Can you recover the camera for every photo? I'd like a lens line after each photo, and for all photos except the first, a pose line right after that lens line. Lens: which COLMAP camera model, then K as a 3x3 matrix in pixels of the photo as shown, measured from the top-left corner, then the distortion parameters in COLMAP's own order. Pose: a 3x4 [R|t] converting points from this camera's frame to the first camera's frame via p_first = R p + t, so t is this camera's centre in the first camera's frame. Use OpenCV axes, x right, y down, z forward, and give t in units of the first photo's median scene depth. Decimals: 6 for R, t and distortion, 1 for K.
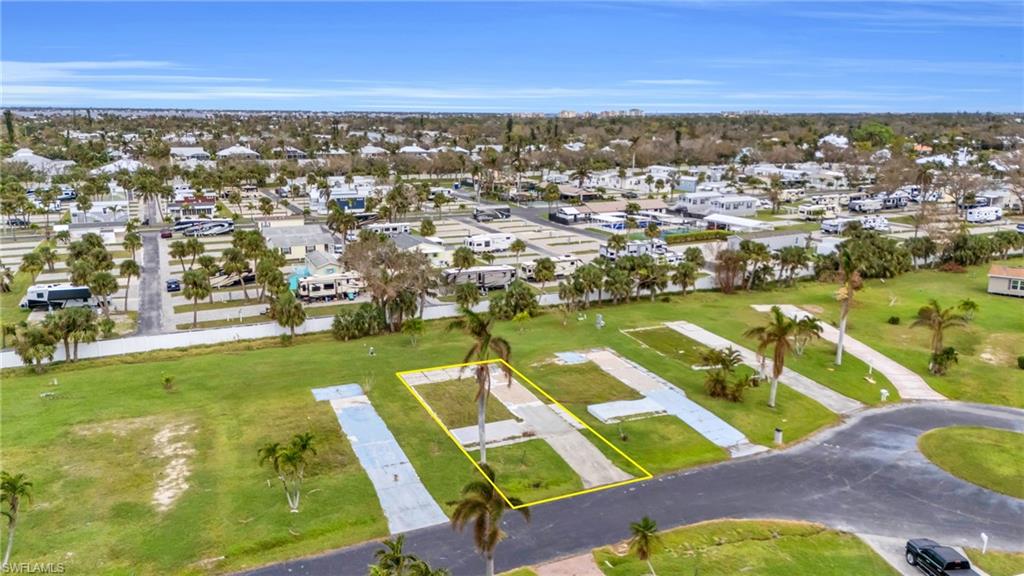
lens RADIAL K [[750.8, 0, 512.0], [0, 750.8, 288.0], [0, 0, 1]] dist [0.082610, -0.086481]
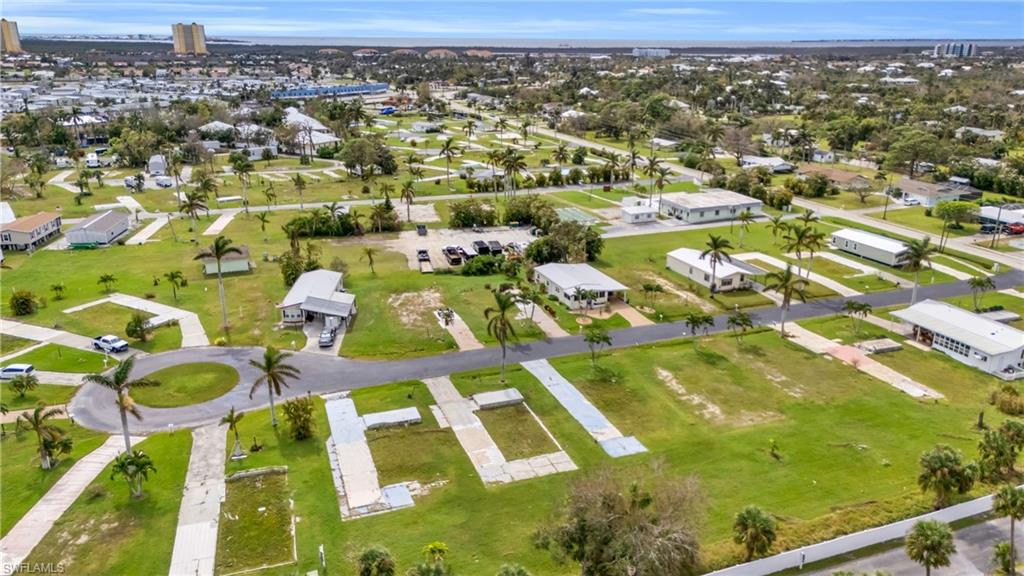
lens RADIAL K [[750.8, 0, 512.0], [0, 750.8, 288.0], [0, 0, 1]] dist [0.082610, -0.086481]
pose [[-0.998473, -0.027340, 0.048004, -0.095622], [0.001947, 0.850990, 0.525178, -0.601279], [-0.055209, 0.524470, -0.849637, 1.643743]]
